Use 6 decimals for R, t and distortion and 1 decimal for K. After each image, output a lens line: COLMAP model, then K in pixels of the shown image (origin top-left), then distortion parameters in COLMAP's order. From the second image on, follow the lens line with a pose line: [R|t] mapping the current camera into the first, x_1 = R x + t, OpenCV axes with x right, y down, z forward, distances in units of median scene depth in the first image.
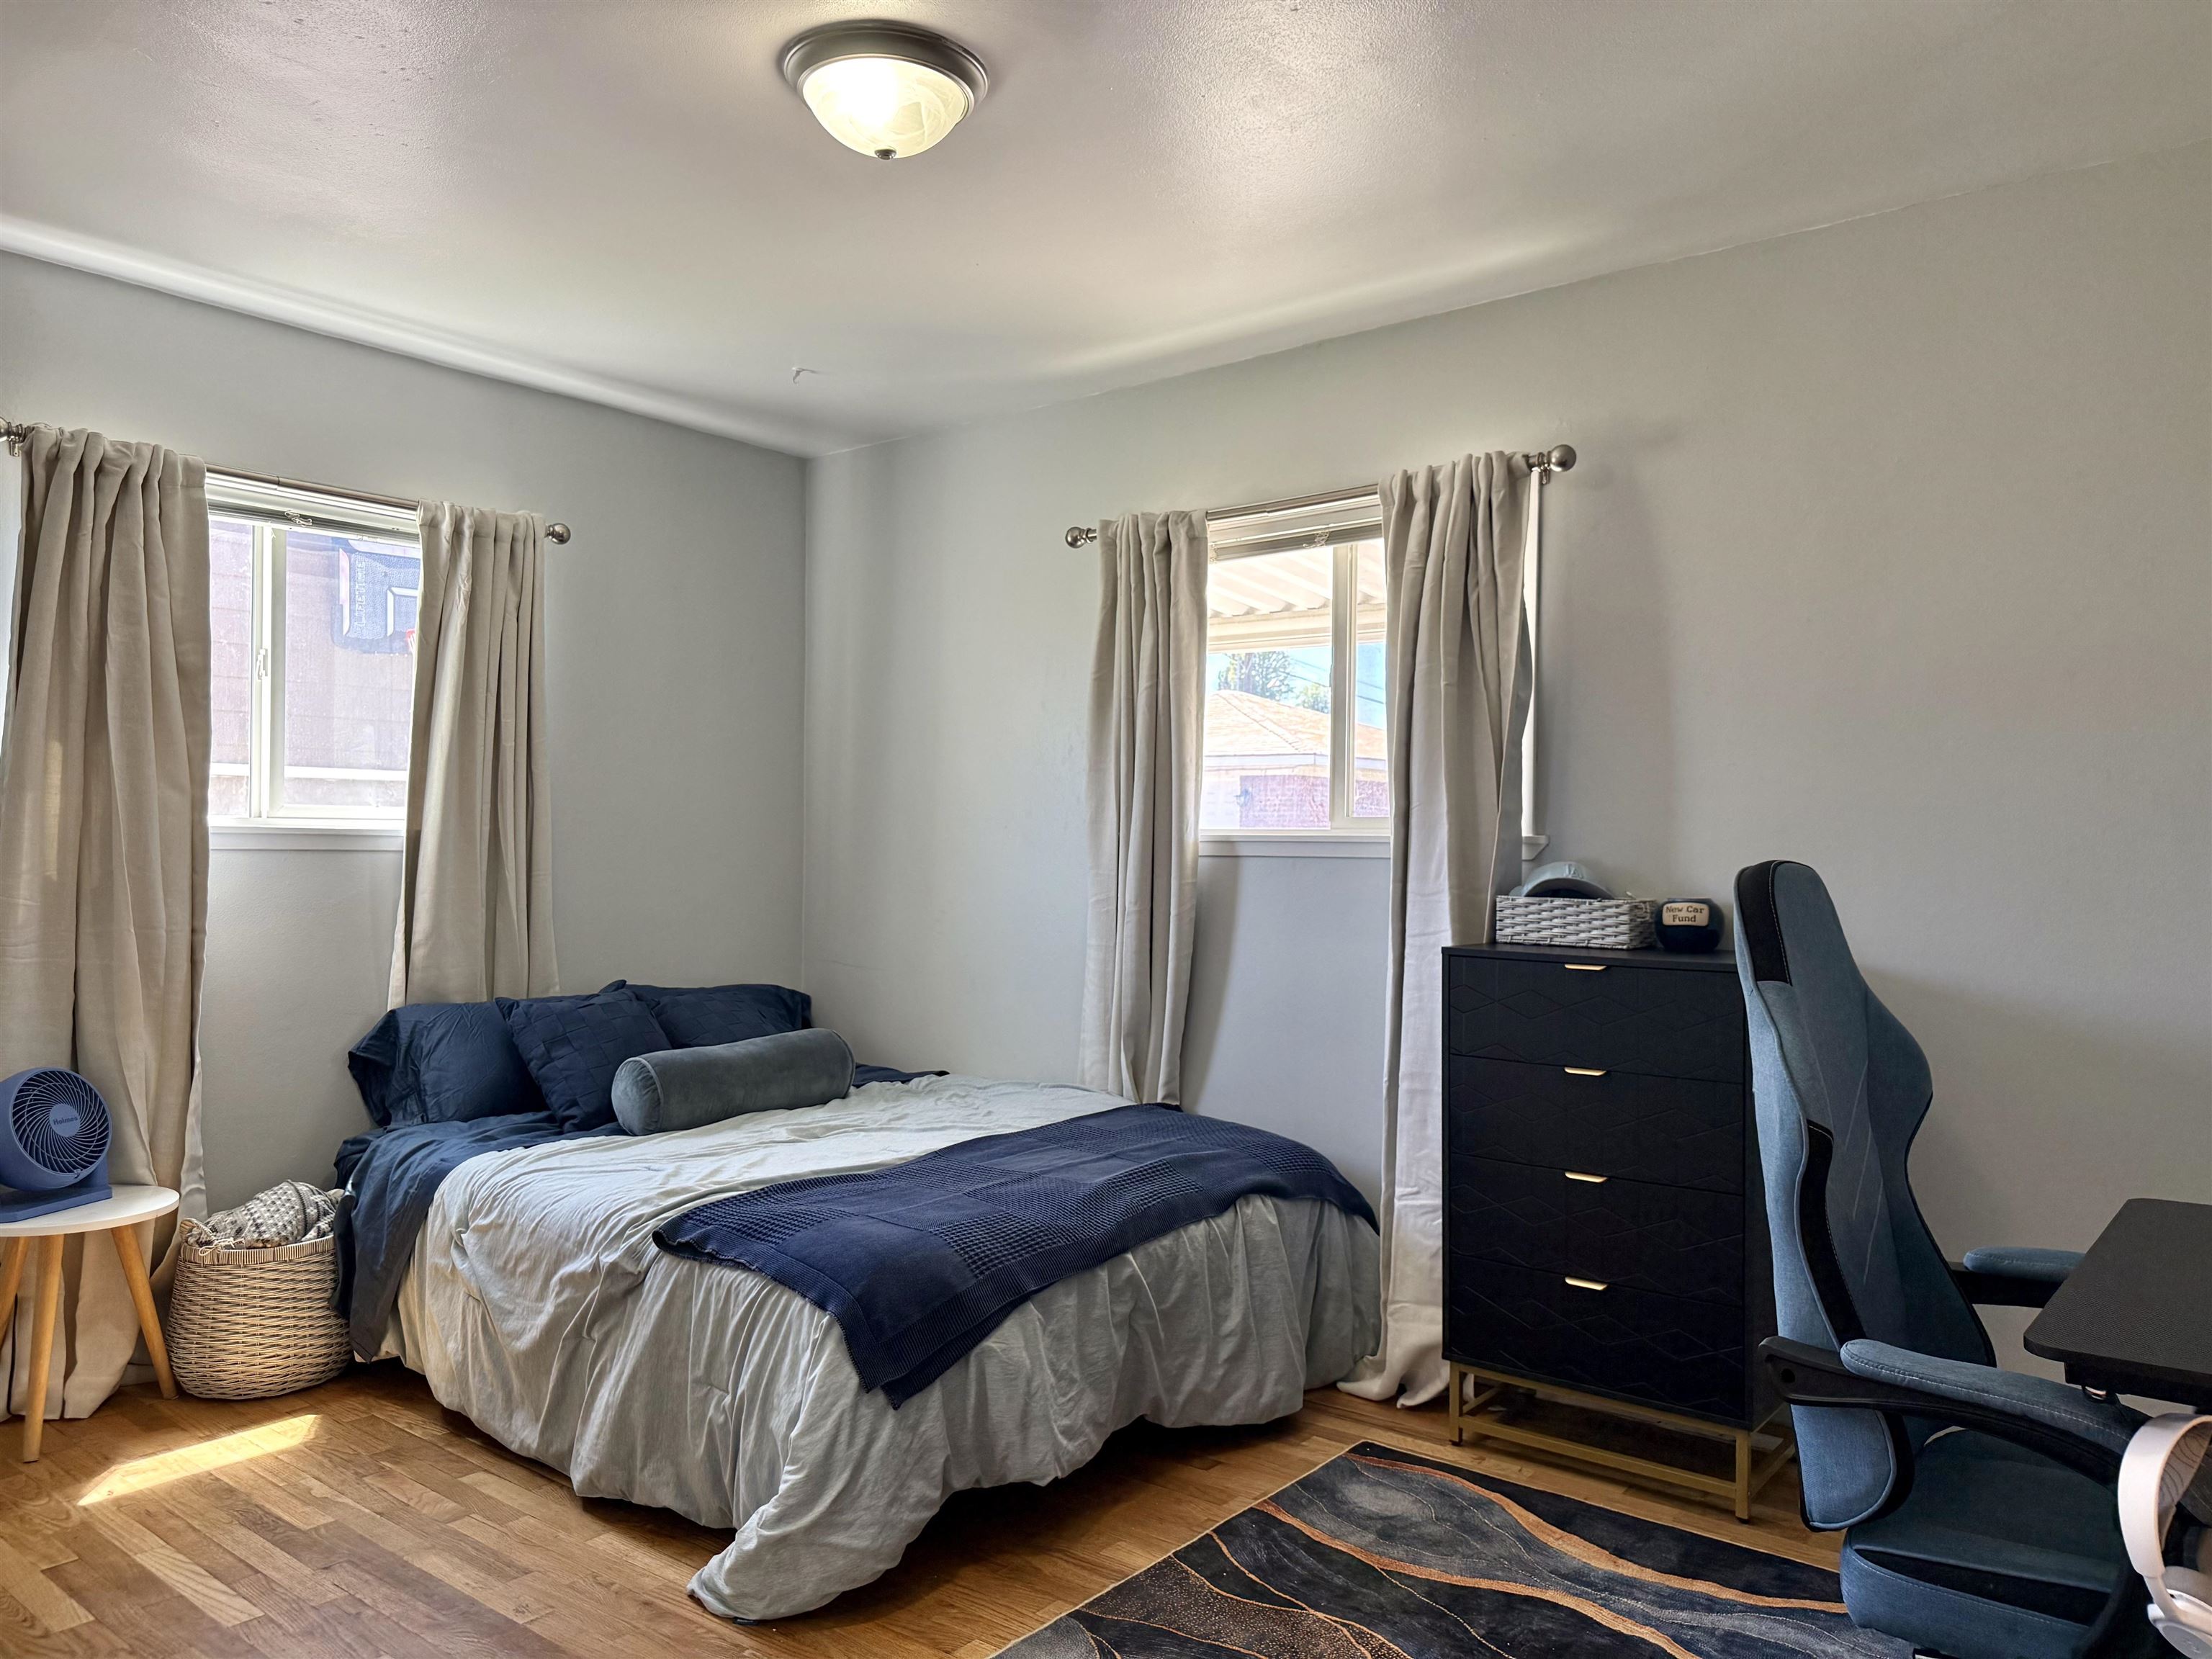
lens RADIAL K [[1557.9, 0, 1084.2], [0, 1557.9, 825.3], [0, 0, 1]] dist [0.111777, -0.149326]
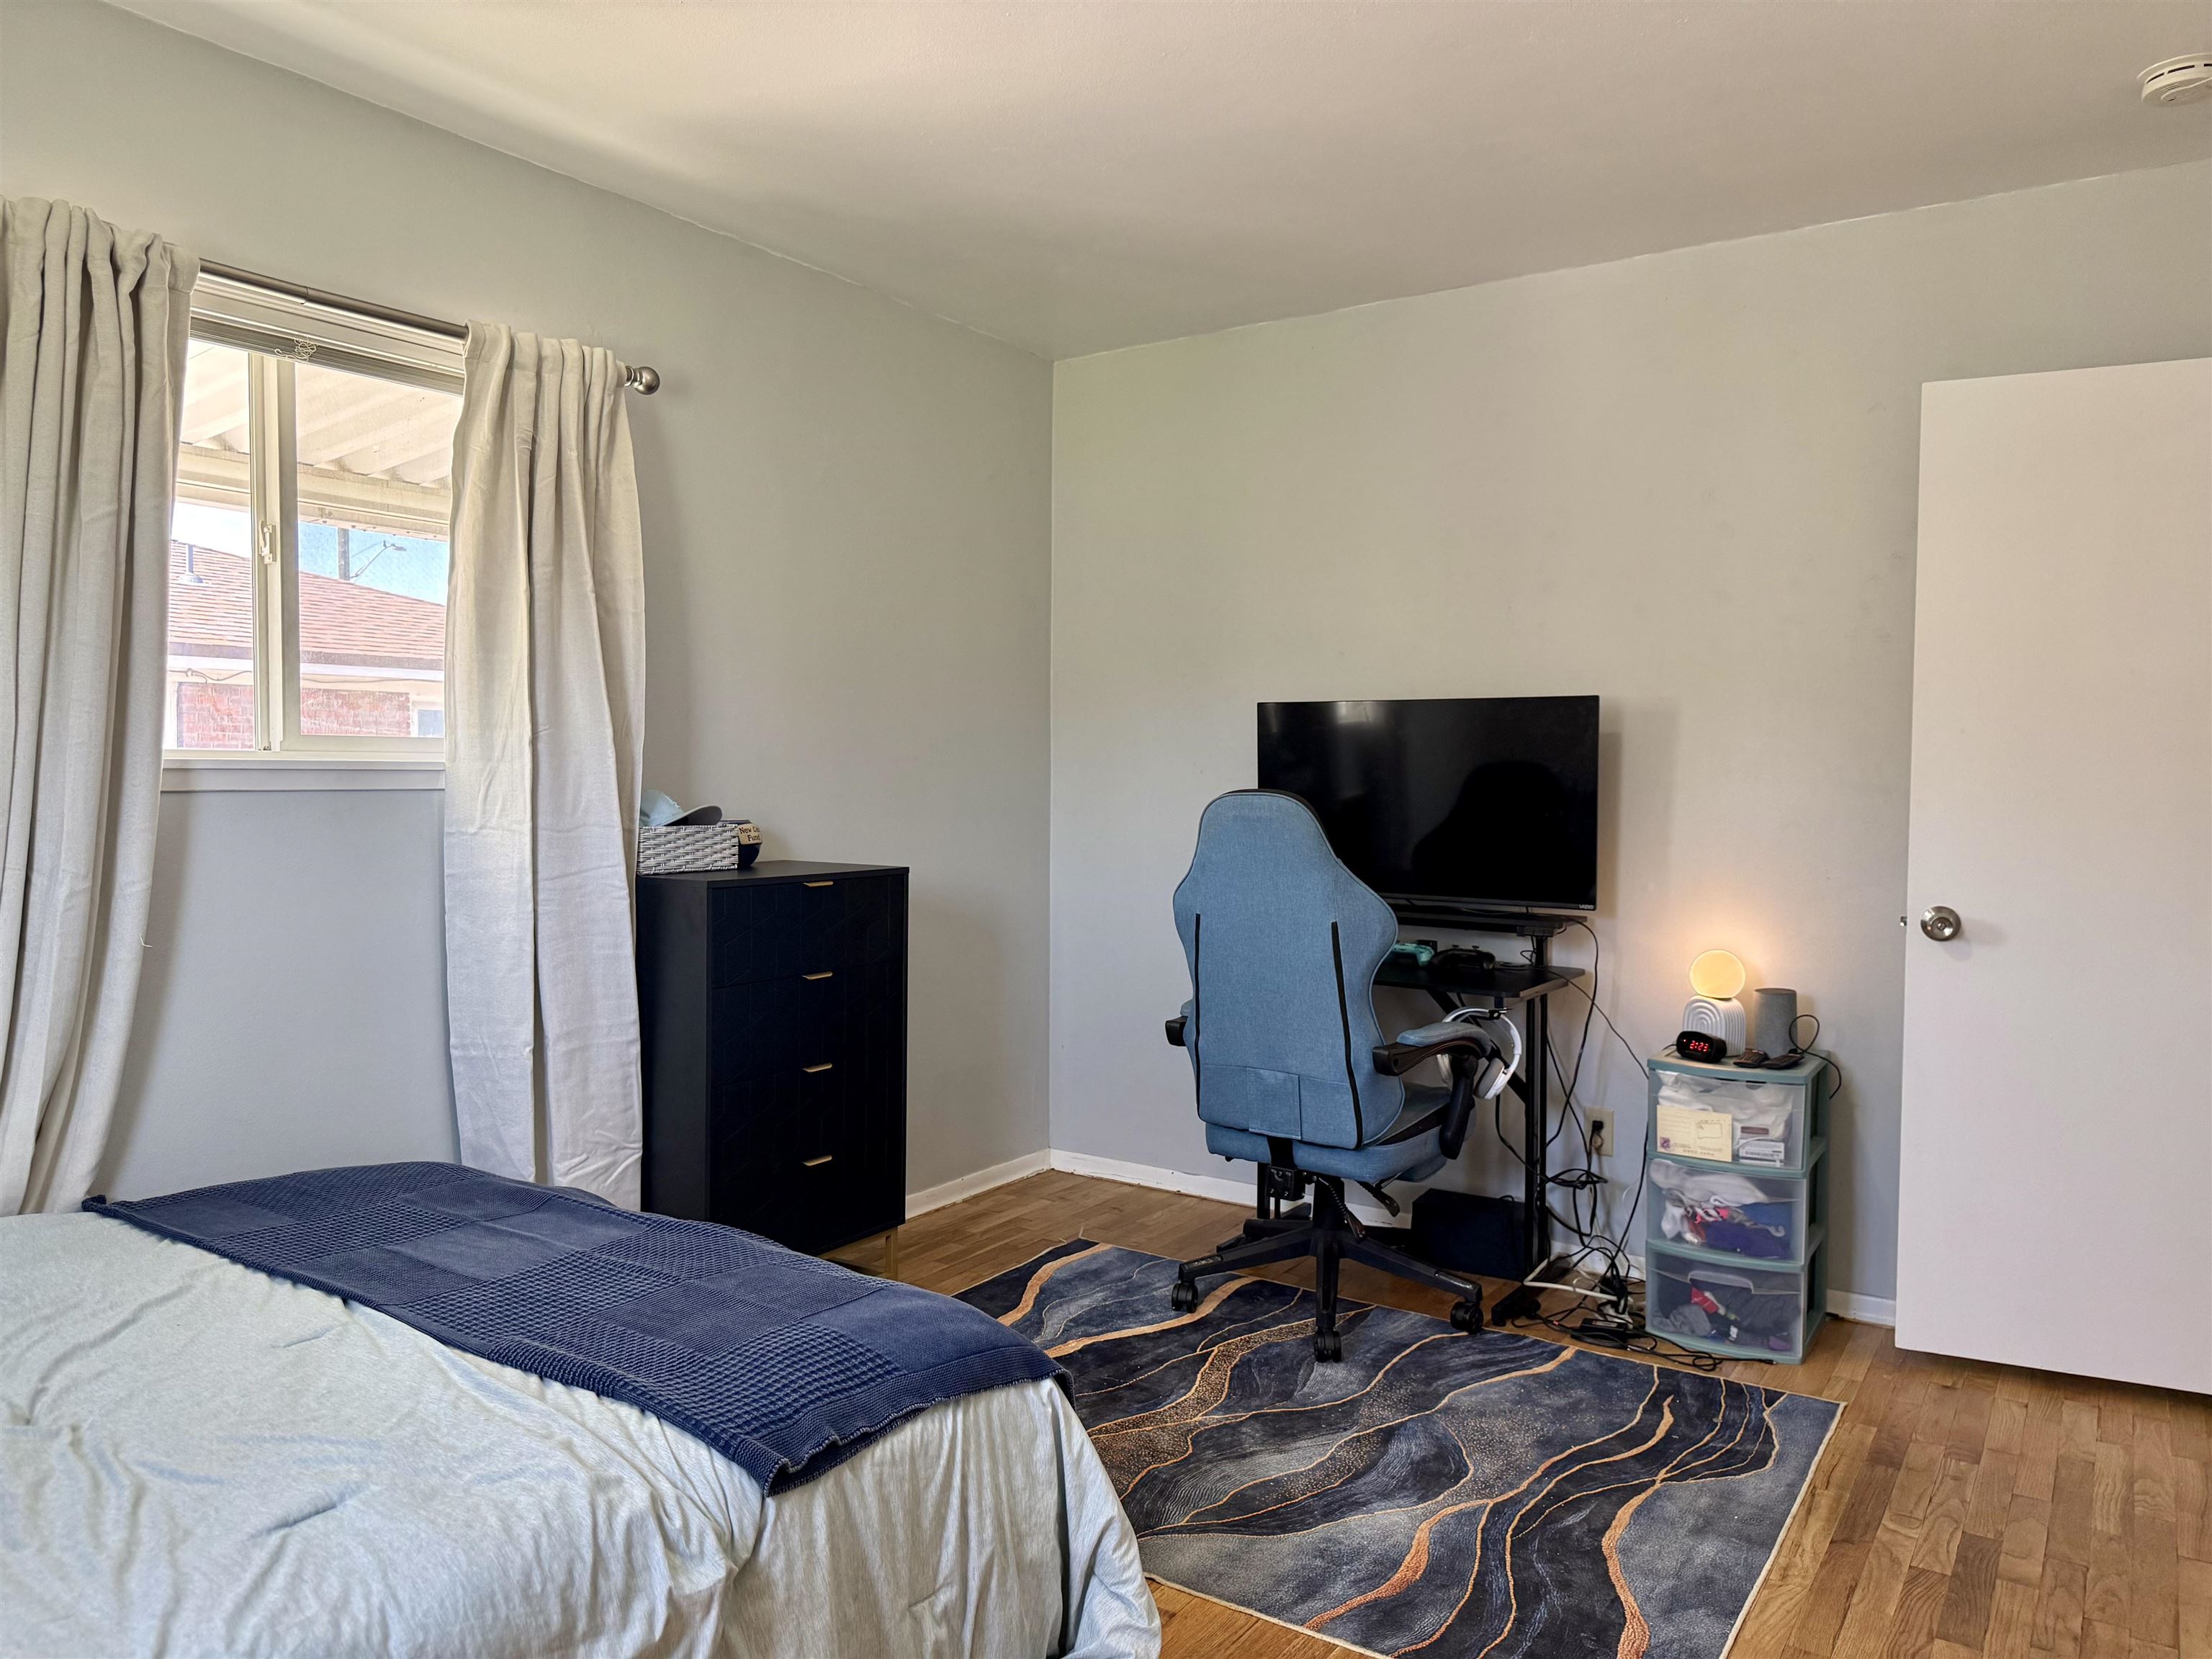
lens RADIAL K [[1557.9, 0, 1084.2], [0, 1557.9, 825.3], [0, 0, 1]] dist [0.111777, -0.149326]
pose [[-0.084587, -0.039212, 0.995644, -0.732437], [-0.014351, 0.999170, 0.038131, 0.003549], [-0.996313, -0.011063, -0.085079, 0.822596]]
